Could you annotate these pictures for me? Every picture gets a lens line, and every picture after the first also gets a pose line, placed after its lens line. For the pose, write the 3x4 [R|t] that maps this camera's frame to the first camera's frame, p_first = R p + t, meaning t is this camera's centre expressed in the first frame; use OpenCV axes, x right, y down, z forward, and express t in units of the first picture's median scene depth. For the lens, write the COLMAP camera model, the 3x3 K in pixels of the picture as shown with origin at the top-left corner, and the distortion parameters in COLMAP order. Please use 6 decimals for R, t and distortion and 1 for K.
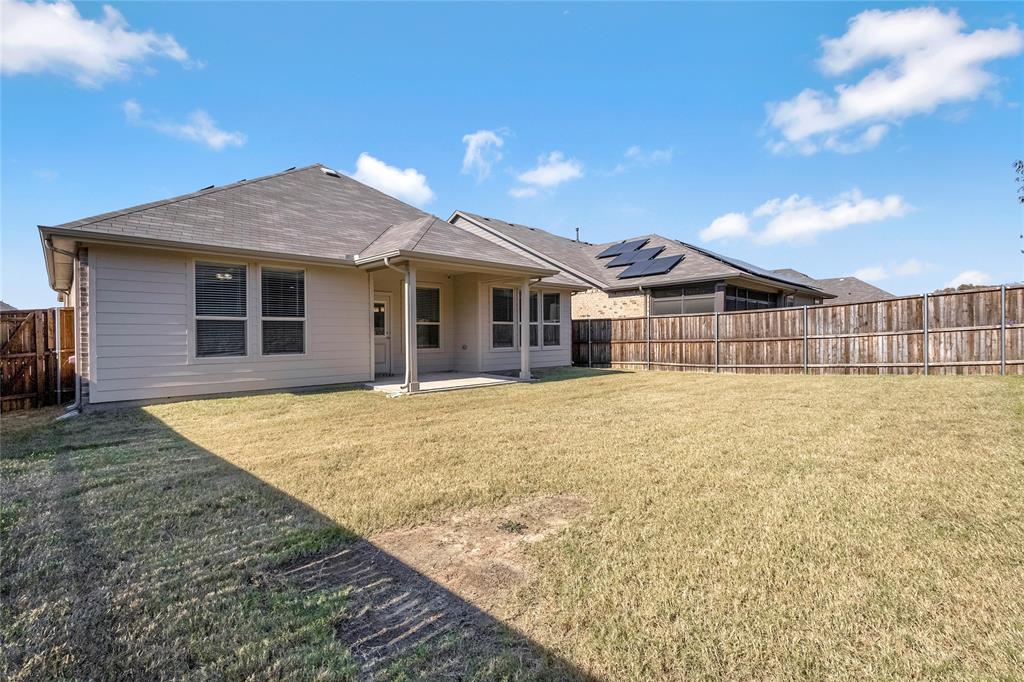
lens RADIAL K [[469.9, 0, 512.1], [0, 469.9, 338.0], [0, 0, 1]] dist [0.012497, 0.000568]
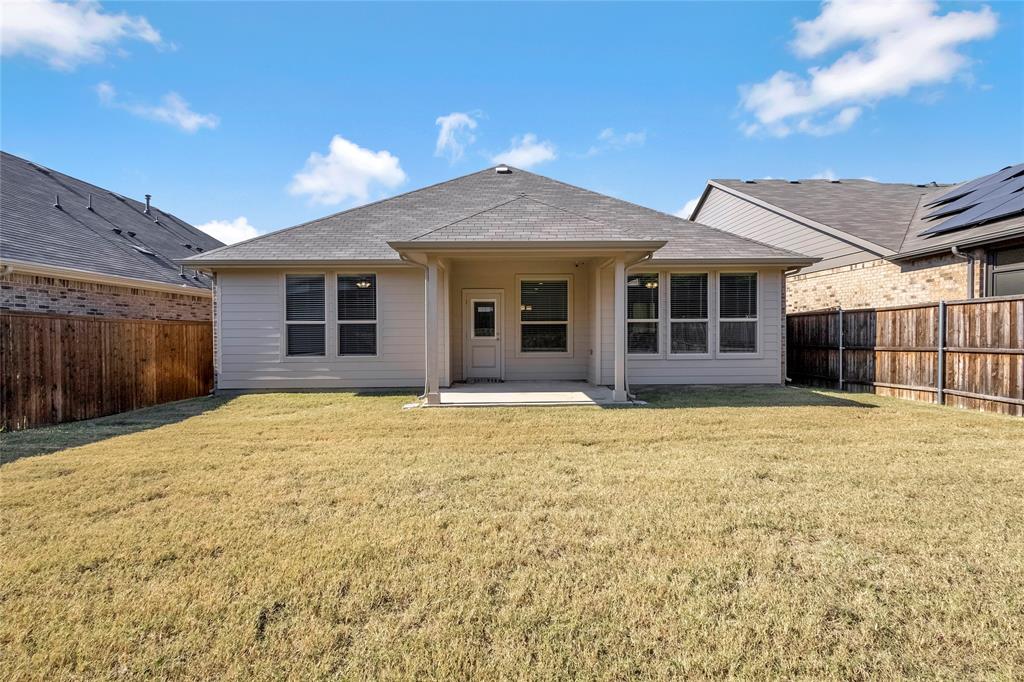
lens RADIAL K [[469.9, 0, 512.1], [0, 469.9, 338.0], [0, 0, 1]] dist [0.012497, 0.000568]
pose [[0.737203, 0.008599, -0.675617, 0.303605], [-0.002856, 0.999950, 0.009611, -0.010013], [0.675666, -0.005156, 0.737190, 0.292331]]
